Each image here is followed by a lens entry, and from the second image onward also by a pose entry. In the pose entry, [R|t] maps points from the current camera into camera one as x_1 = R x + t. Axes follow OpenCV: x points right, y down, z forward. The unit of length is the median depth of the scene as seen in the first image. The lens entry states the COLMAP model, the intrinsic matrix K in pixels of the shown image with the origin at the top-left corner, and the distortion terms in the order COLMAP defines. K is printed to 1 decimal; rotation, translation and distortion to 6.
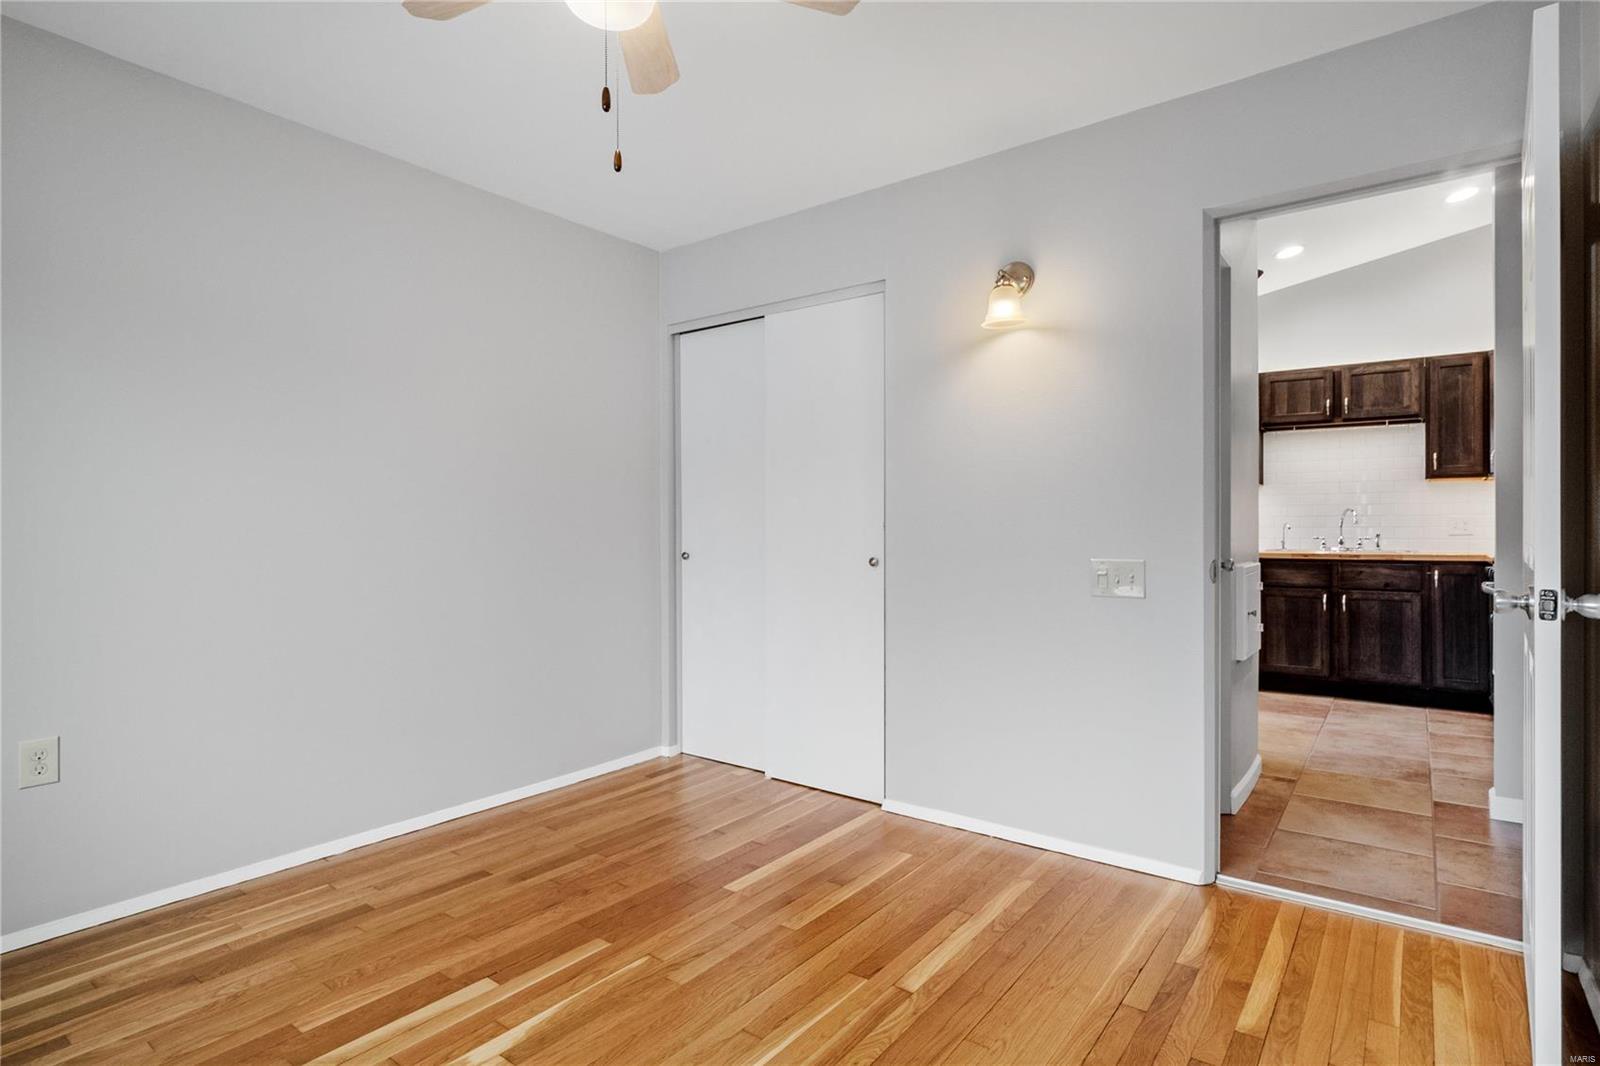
lens RADIAL K [[820.2, 0, 800.6], [0, 820.2, 519.3], [0, 0, 1]] dist [0.002165, -0.006104]
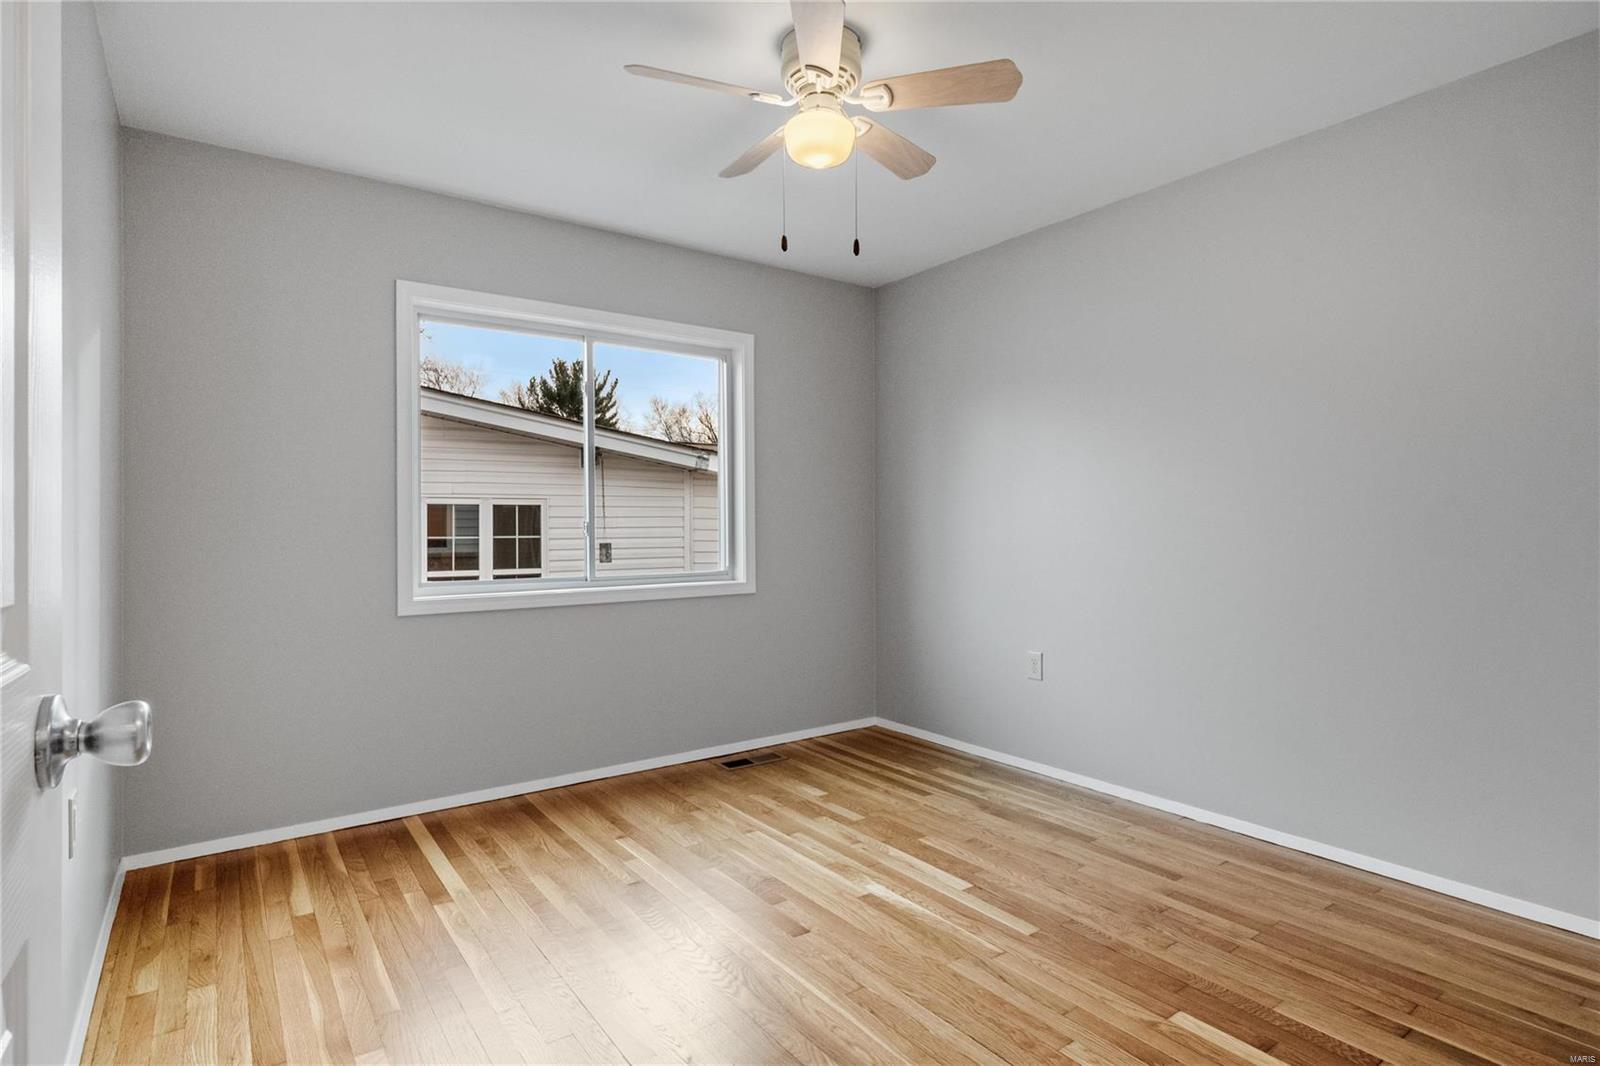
lens RADIAL K [[818.8, 0, 795.9], [0, 818.8, 540.7], [0, 0, 1]] dist [0.002408, -0.006009]
pose [[-0.300235, 0.019725, -0.953661, 0.746531], [0.018306, 0.999721, 0.014915, -0.000149], [0.953689, -0.012980, -0.300513, 0.931512]]
